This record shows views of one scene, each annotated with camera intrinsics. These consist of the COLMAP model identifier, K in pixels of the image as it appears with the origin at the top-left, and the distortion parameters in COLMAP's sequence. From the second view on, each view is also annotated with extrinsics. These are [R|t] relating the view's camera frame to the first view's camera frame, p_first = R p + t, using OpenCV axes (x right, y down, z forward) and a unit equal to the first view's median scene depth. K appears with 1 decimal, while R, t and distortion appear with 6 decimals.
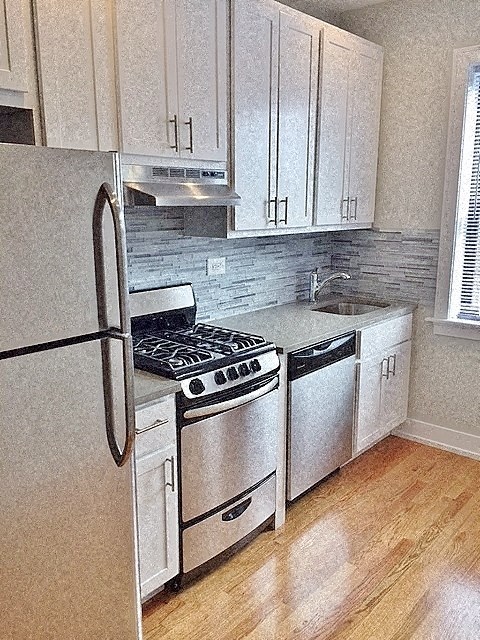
lens RADIAL K [[532.0, 0, 240.0], [0, 532.0, 320.0], [0, 0, 1]] dist [0.051126, -0.105811]
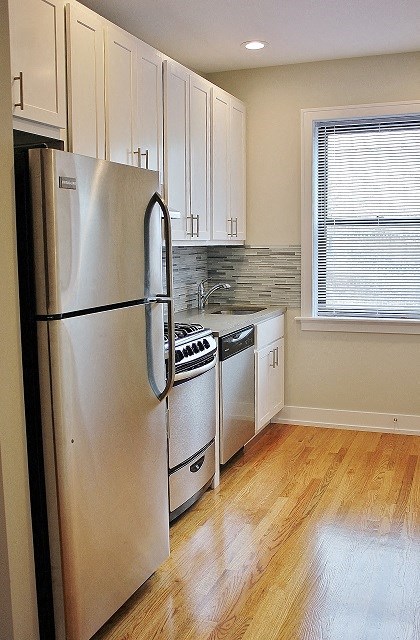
lens RADIAL K [[645.7, 0, 210.0], [0, 645.7, 320.0], [0, 0, 1]] dist [-0.122042, -0.001250]
pose [[0.934728, -0.043238, 0.352723, -0.365676], [0.079542, 0.992843, -0.089082, 0.123491], [-0.346347, 0.111323, 0.931478, -0.308028]]
